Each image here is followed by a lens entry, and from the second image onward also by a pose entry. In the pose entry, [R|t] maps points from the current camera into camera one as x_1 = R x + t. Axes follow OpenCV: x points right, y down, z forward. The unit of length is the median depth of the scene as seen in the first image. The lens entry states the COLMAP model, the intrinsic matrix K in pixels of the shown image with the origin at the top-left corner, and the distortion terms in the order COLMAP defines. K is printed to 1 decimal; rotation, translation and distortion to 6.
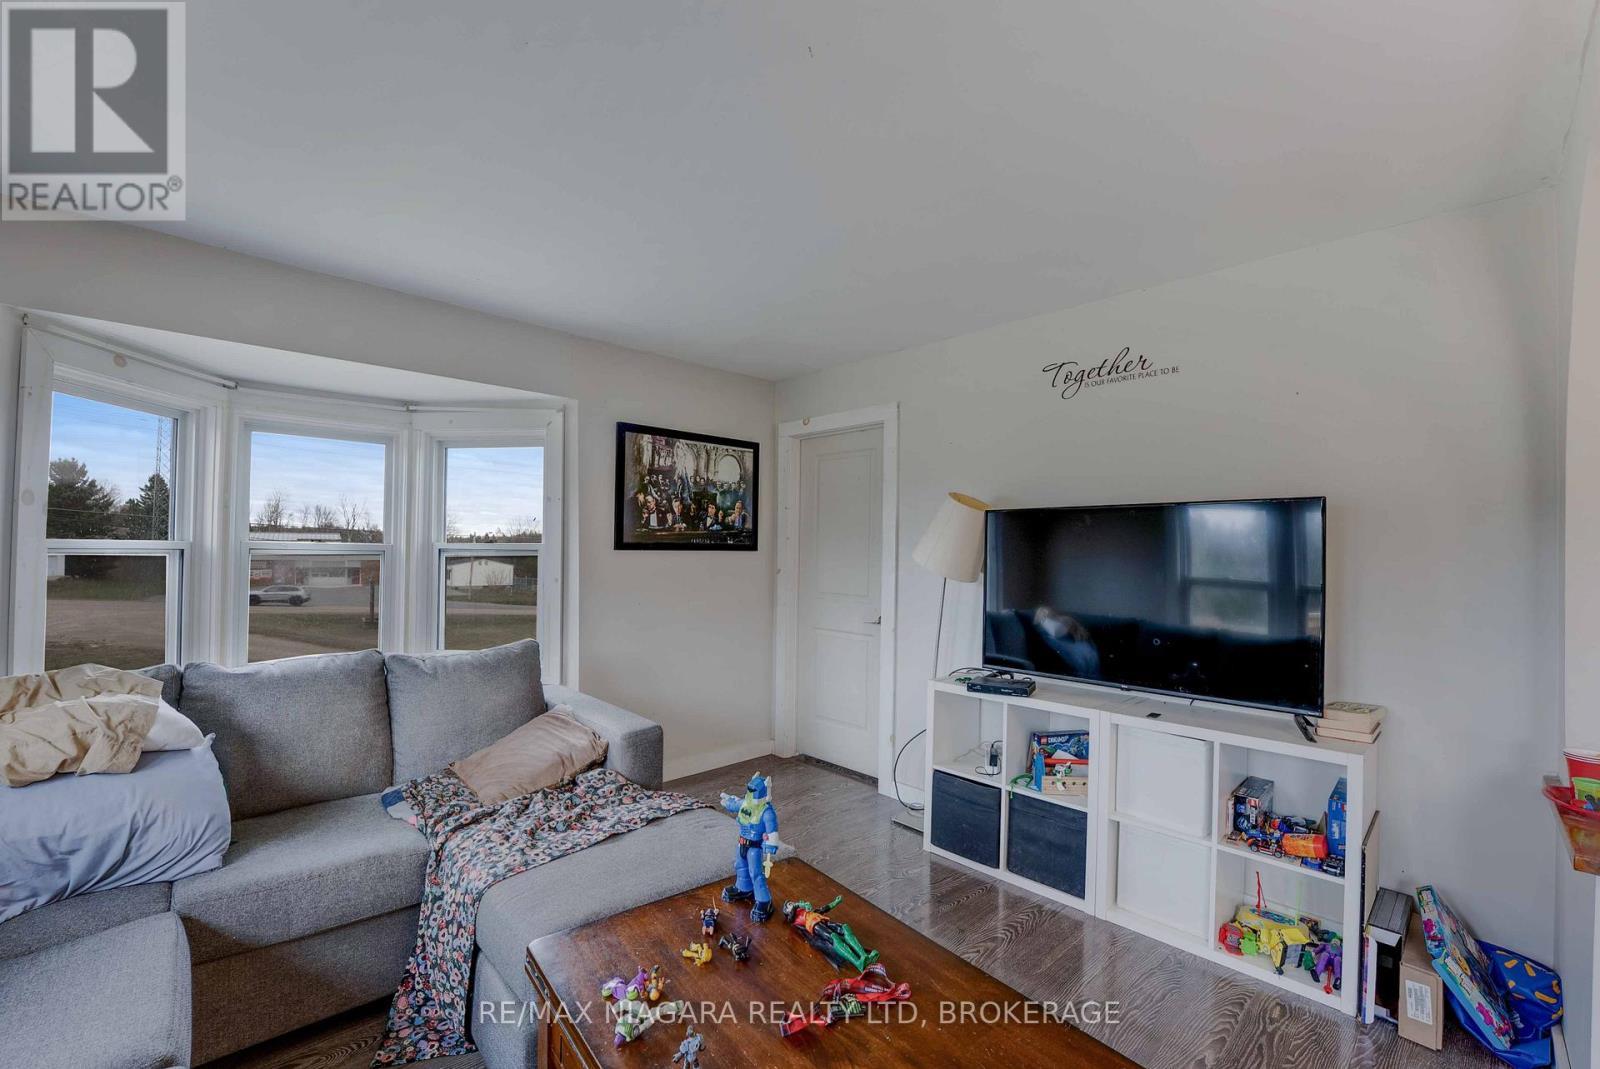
lens RADIAL K [[658.9, 0, 797.5], [0, 658.9, 548.2], [0, 0, 1]] dist [-0.031107, 0.003439]
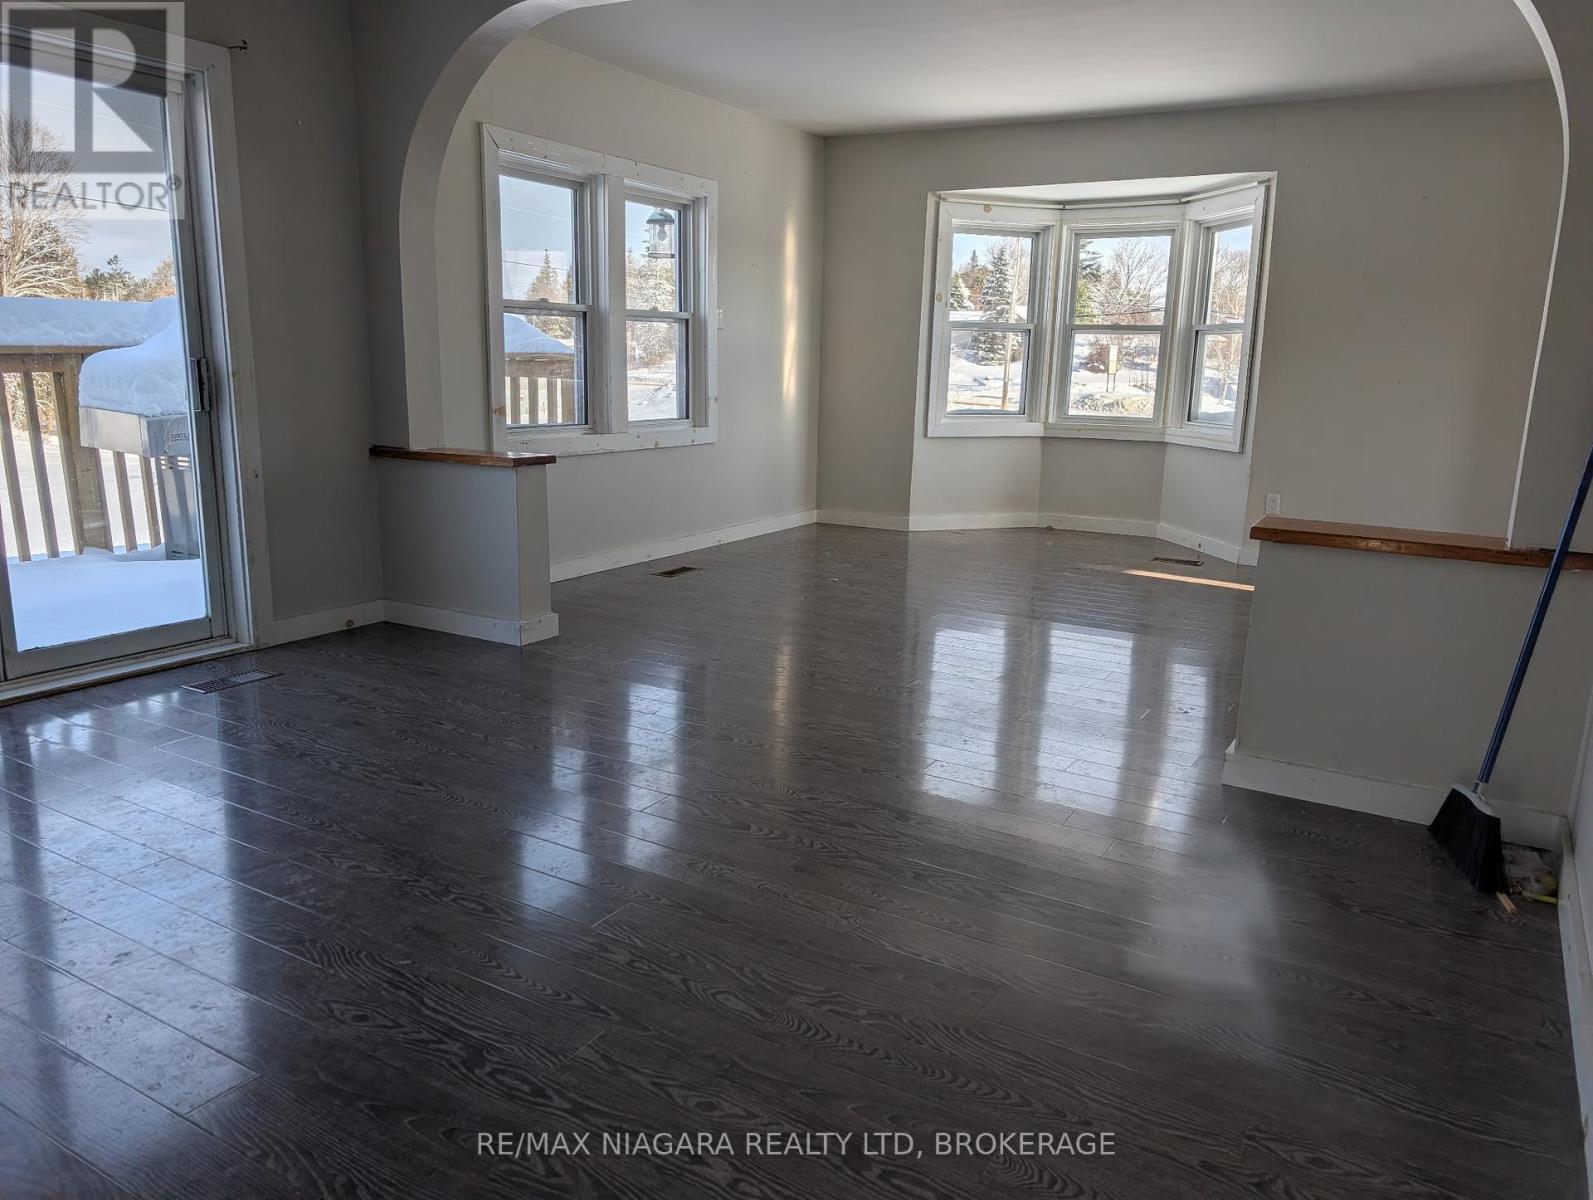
lens RADIAL K [[1130.8, 0, 811.7], [0, 1130.8, 607.1], [0, 0, 1]] dist [0.009101, -0.016995]
pose [[0.296334, 0.197812, -0.934375, 1.161415], [-0.009247, 0.978865, 0.204298, 0.079810], [0.955040, -0.051900, 0.291900, -0.222903]]
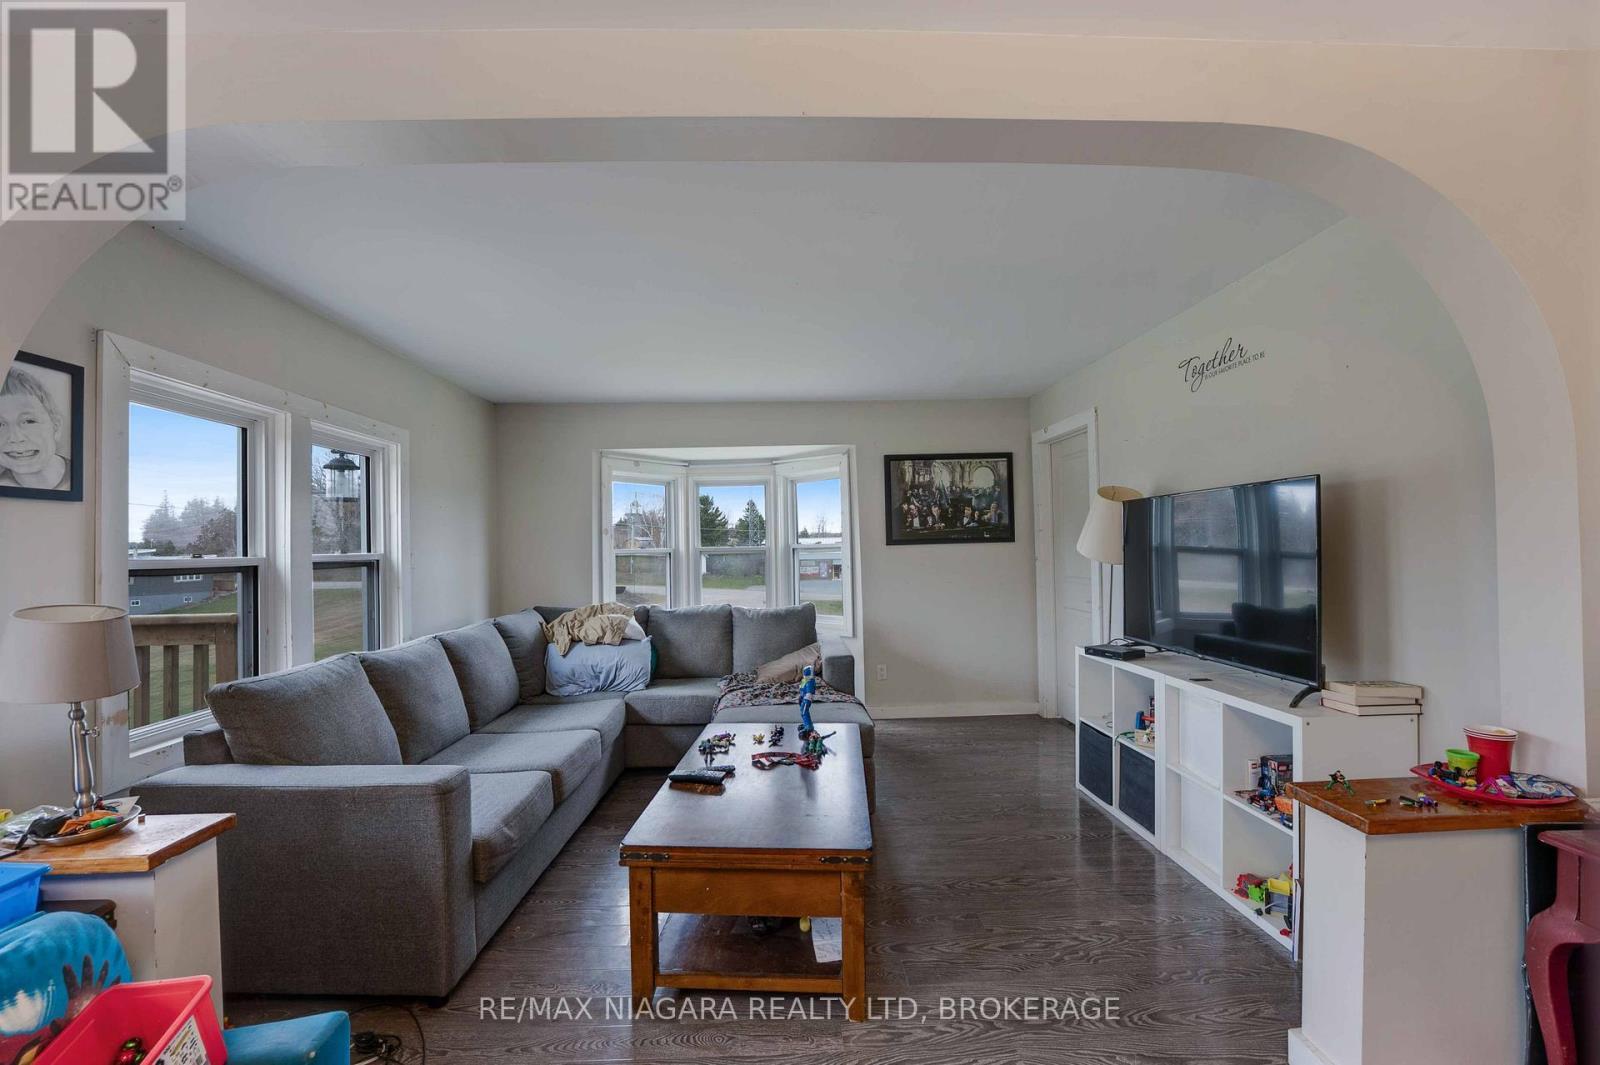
lens RADIAL K [[658.9, 0, 794.1], [0, 658.9, 539.4], [0, 0, 1]] dist [-0.031107, 0.003439]
pose [[0.748941, -0.038619, -0.661510, 0.506477], [0.035968, 0.999198, -0.017611, 0.007413], [0.661660, -0.010603, 0.749729, -0.193542]]
